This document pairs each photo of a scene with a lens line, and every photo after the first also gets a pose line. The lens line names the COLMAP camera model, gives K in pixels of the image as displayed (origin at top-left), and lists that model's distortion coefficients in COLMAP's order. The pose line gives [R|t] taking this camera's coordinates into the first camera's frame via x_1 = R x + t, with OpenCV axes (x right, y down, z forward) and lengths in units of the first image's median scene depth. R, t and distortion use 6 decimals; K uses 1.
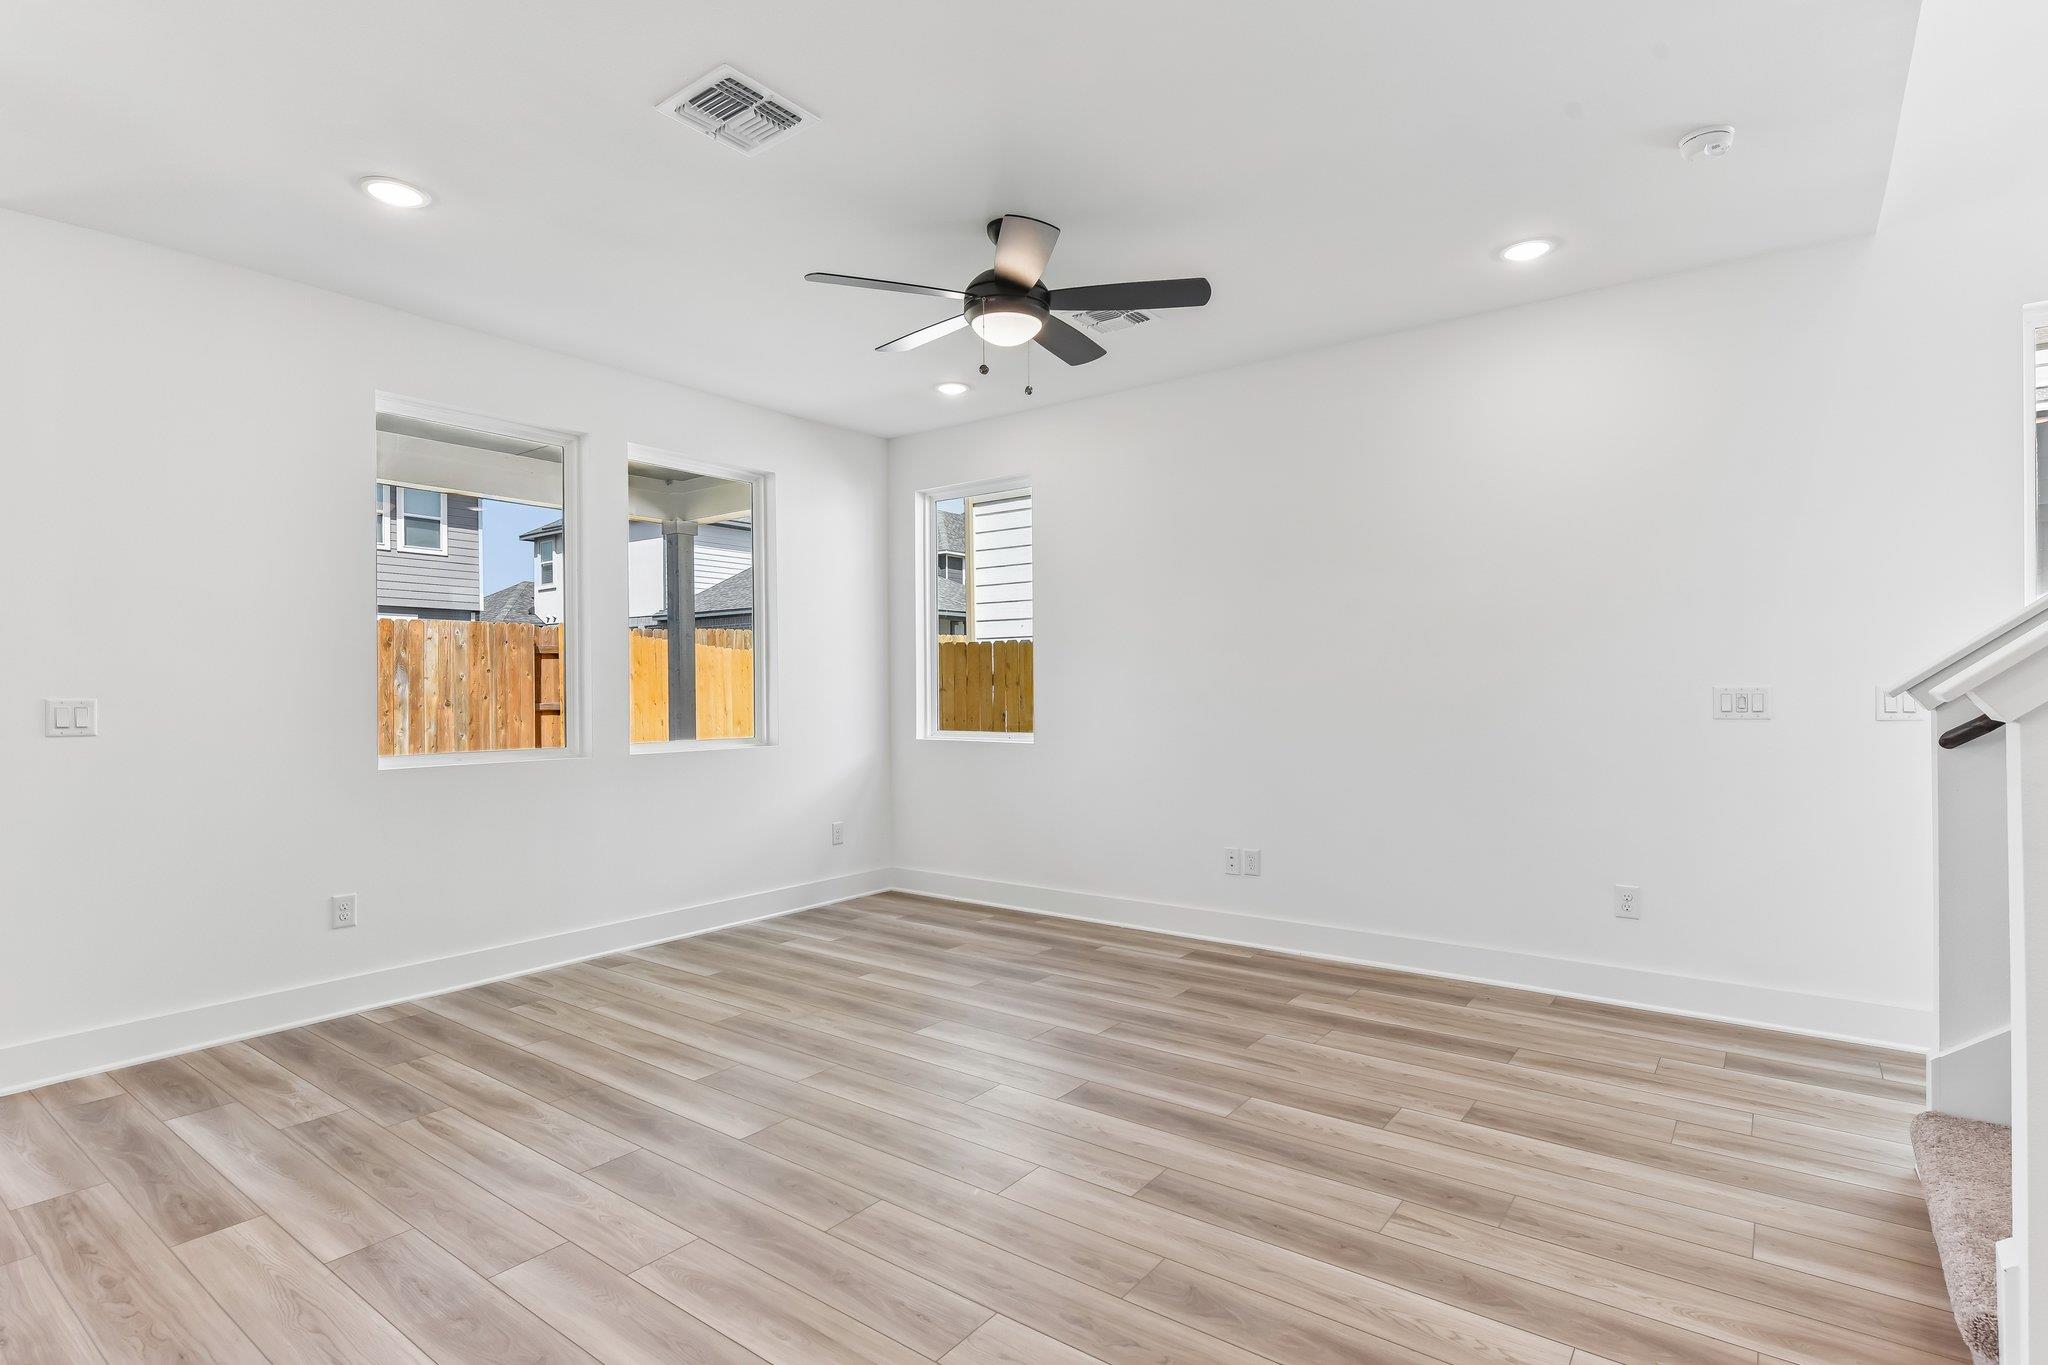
lens RADIAL K [[1016.0, 0, 1024.0], [0, 1016.0, 682.5], [0, 0, 1]] dist [0.005486, 0.000873]
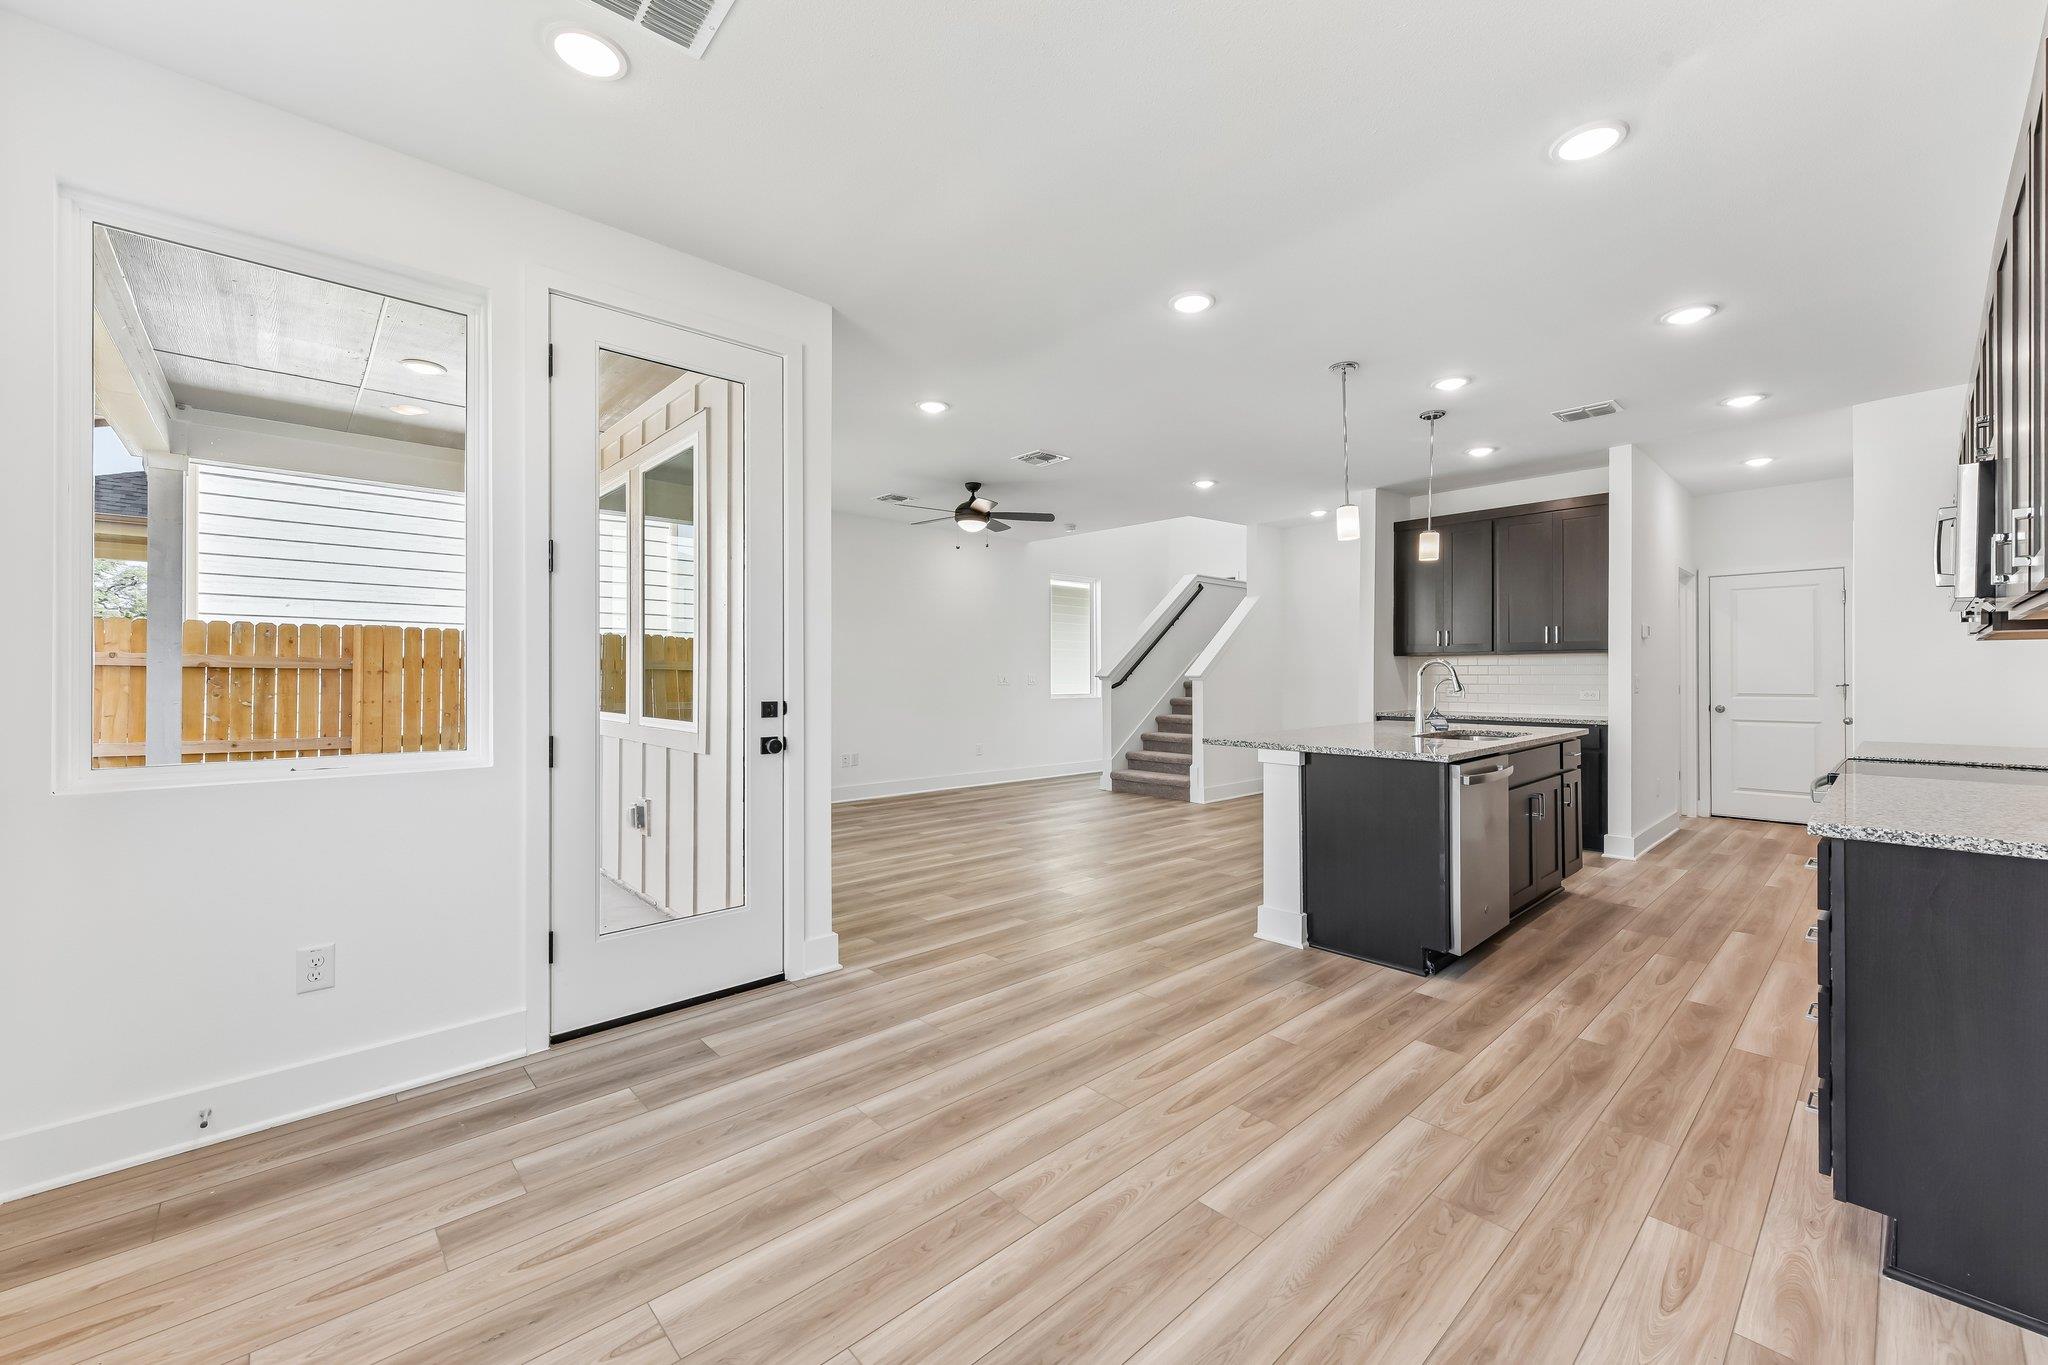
lens RADIAL K [[807.7, 0, 1033.7], [0, 807.7, 681.7], [0, 0, 1]] dist [0.004062, -0.000223]
pose [[0.173025, 0.000602, 0.984917, -1.839637], [-0.009034, 0.999959, 0.000976, 0.024476], [-0.984876, -0.009066, 0.173024, 0.514856]]
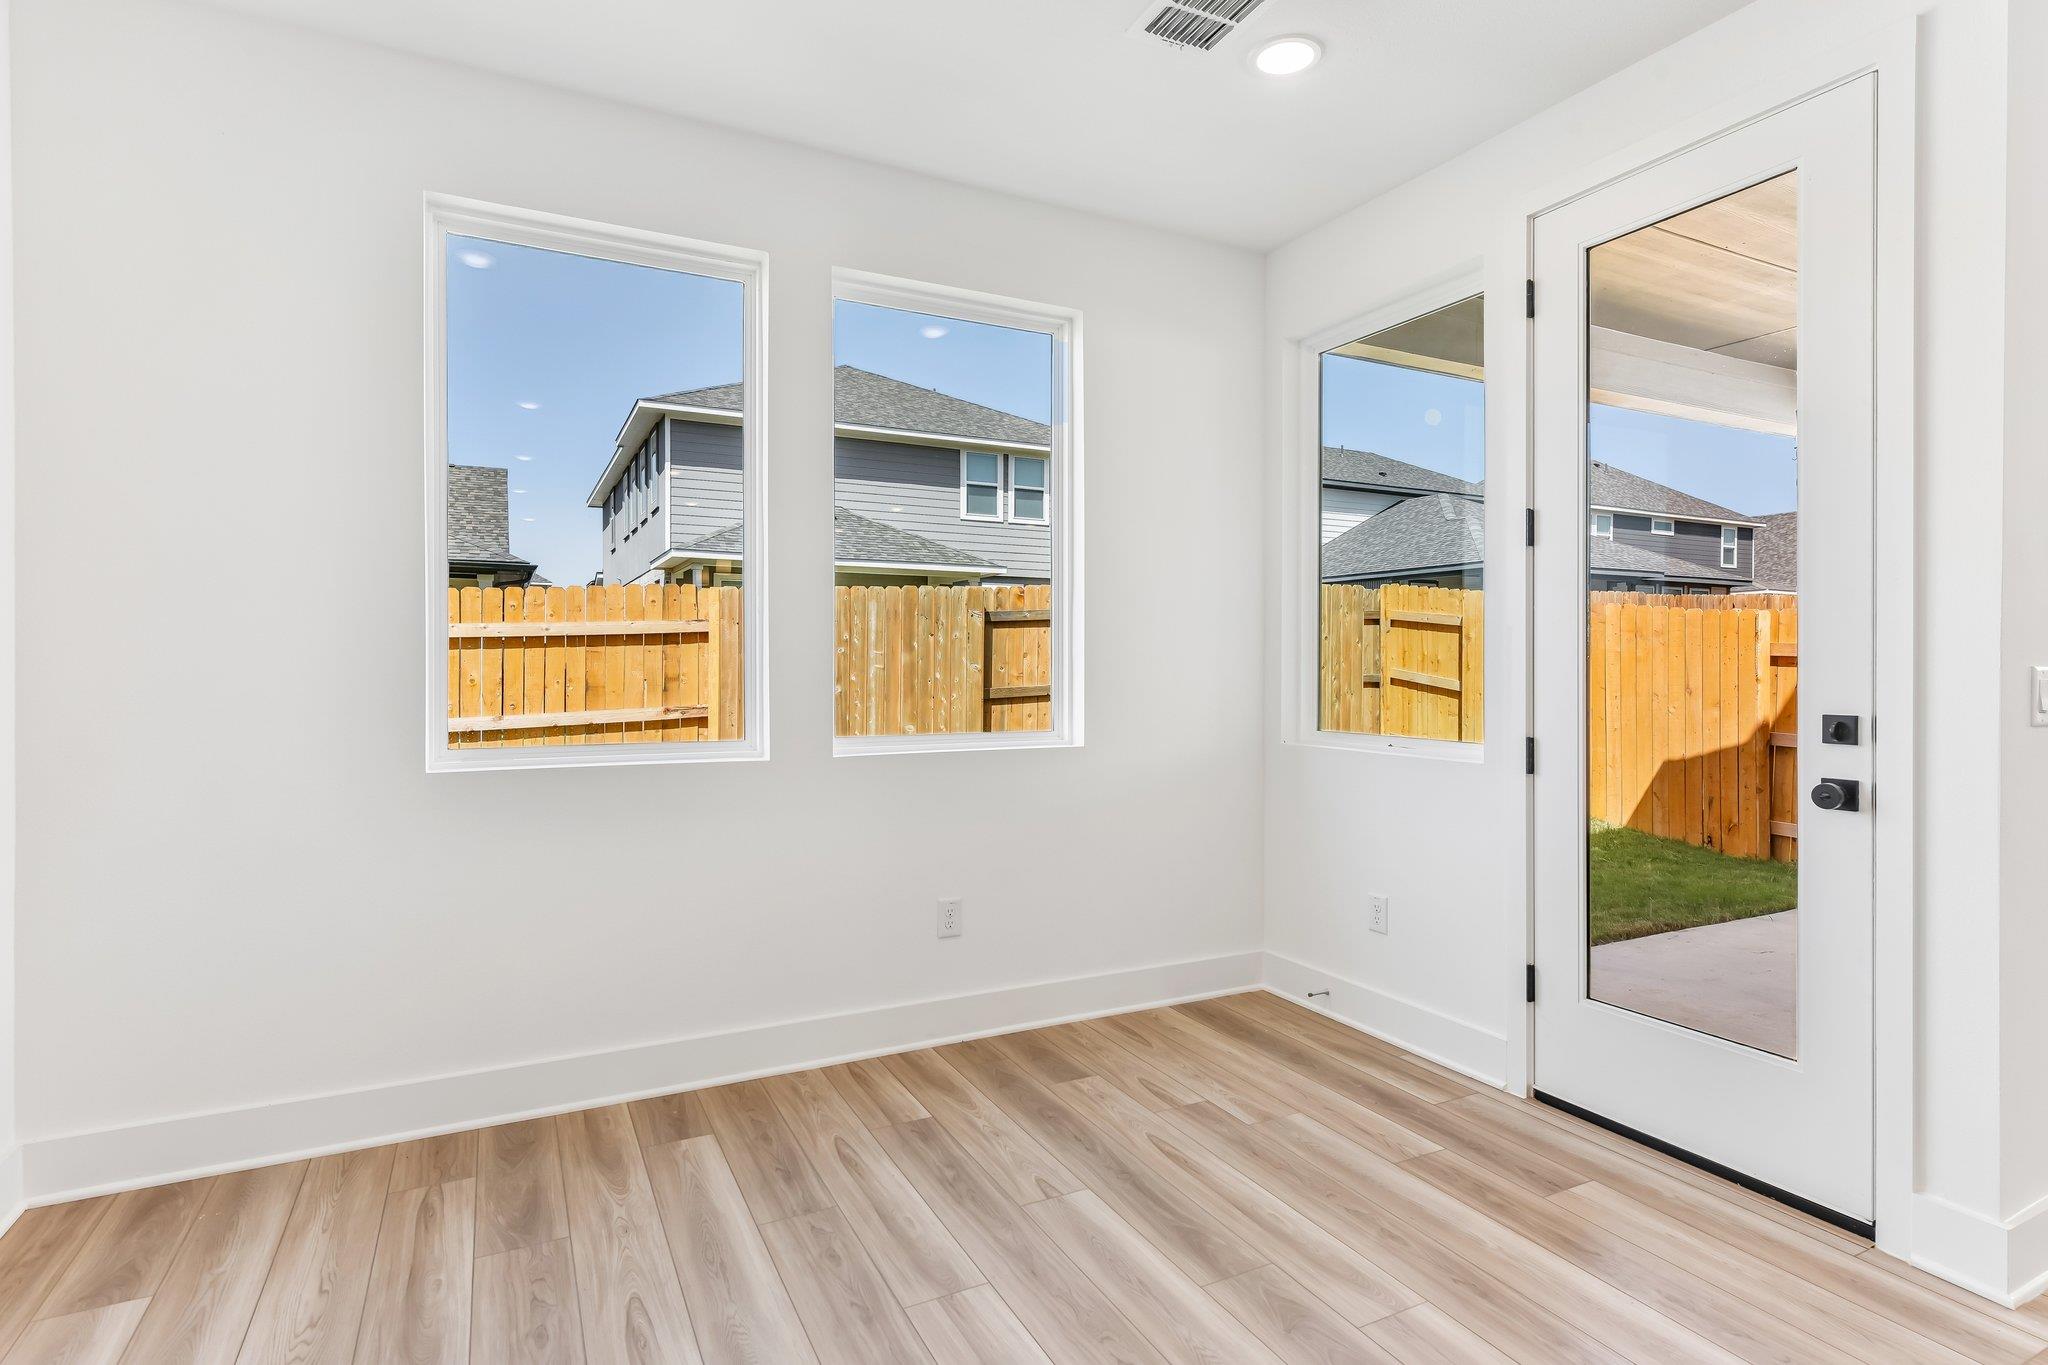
lens RADIAL K [[1016.0, 0, 1024.0], [0, 1016.0, 682.5], [0, 0, 1]] dist [0.005486, 0.000873]
pose [[0.903678, 0.018472, -0.427813, -1.195631], [-0.007542, 0.999601, 0.027228, 0.016763], [0.428146, -0.021379, 0.903457, 0.180541]]
